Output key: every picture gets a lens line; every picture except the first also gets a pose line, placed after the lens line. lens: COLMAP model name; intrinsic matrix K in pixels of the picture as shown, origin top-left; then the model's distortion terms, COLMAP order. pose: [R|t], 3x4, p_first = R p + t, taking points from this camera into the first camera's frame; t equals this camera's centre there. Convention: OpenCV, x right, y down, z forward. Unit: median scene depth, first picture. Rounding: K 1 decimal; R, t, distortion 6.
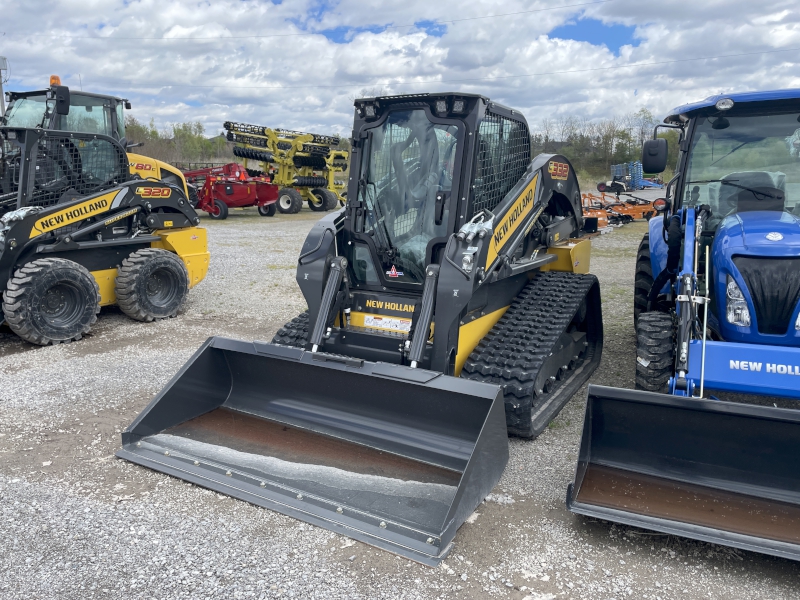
lens RADIAL K [[646.1, 0, 399.3], [0, 646.1, 301.3], [0, 0, 1]] dist [-0.007904, -0.004084]
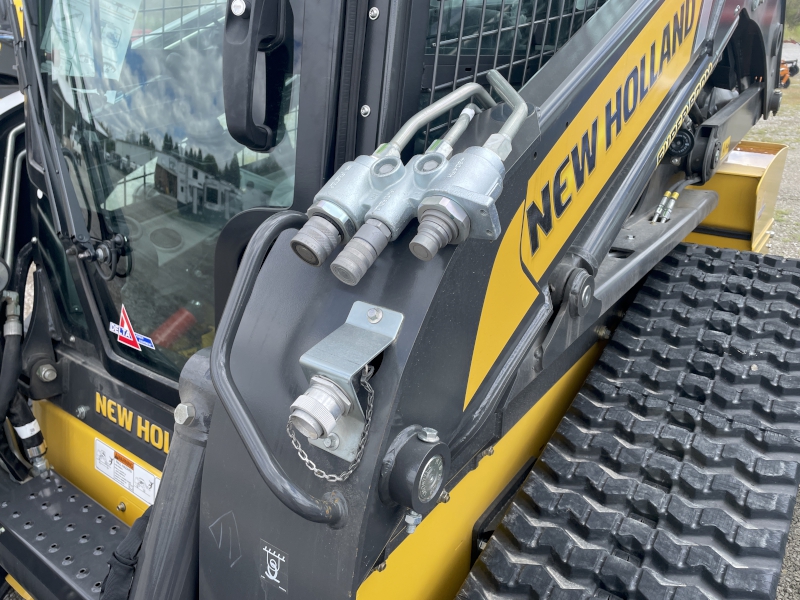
lens RADIAL K [[646.1, 0, 400.3], [0, 646.1, 301.2], [0, 0, 1]] dist [-0.007904, -0.004084]
pose [[0.994325, 0.030531, -0.101911, 0.133882], [-0.009509, 0.979607, 0.200697, -0.117064], [0.105961, -0.198589, 0.974338, 0.820443]]
